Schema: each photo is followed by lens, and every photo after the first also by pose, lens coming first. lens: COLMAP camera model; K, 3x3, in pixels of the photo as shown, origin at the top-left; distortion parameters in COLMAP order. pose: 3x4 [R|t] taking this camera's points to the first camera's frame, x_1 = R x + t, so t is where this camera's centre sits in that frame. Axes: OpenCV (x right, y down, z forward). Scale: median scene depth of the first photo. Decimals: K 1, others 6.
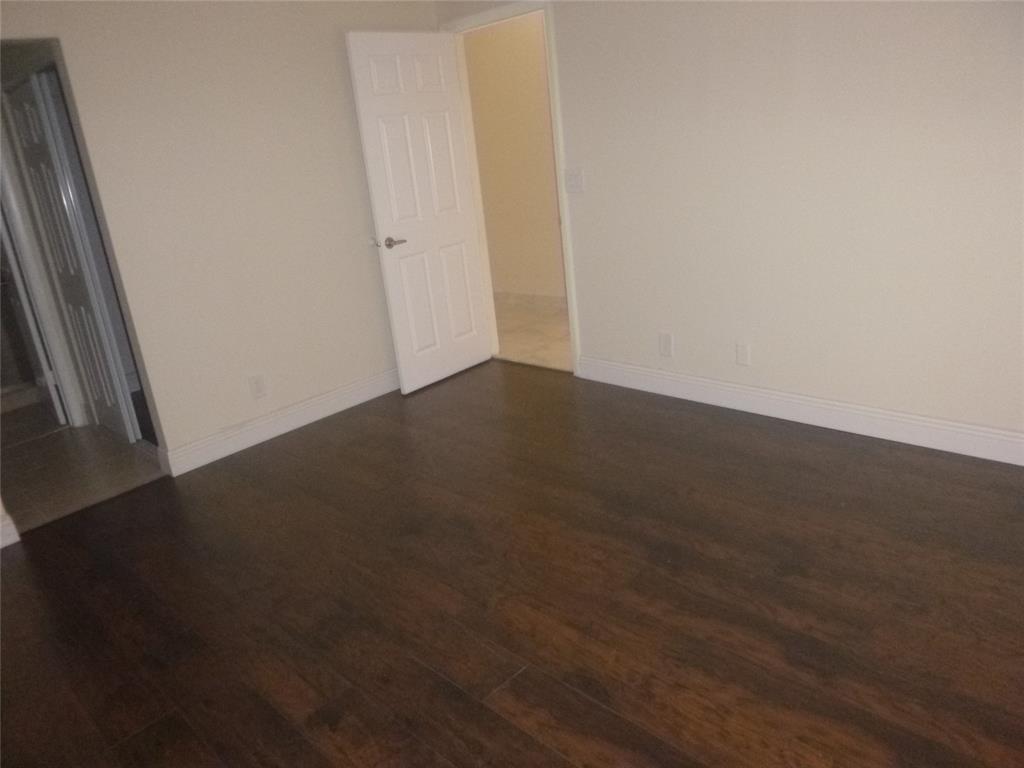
lens RADIAL K [[751.7, 0, 503.3], [0, 751.7, 379.9], [0, 0, 1]] dist [-0.031231, -0.017117]
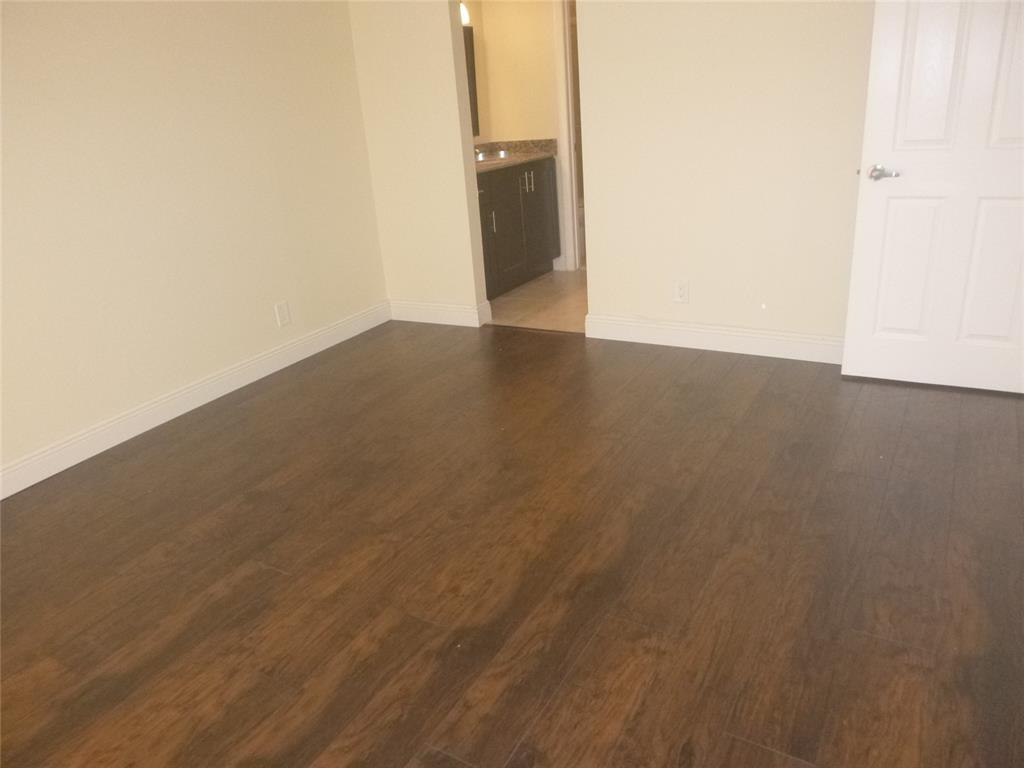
lens RADIAL K [[751.7, 0, 508.4], [0, 751.7, 390.6], [0, 0, 1]] dist [-0.031231, -0.017117]
pose [[0.243527, 0.454701, -0.856704, 0.847653], [-0.255389, 0.882187, 0.395629, -0.342693], [0.935666, 0.122446, 0.330962, 0.819696]]
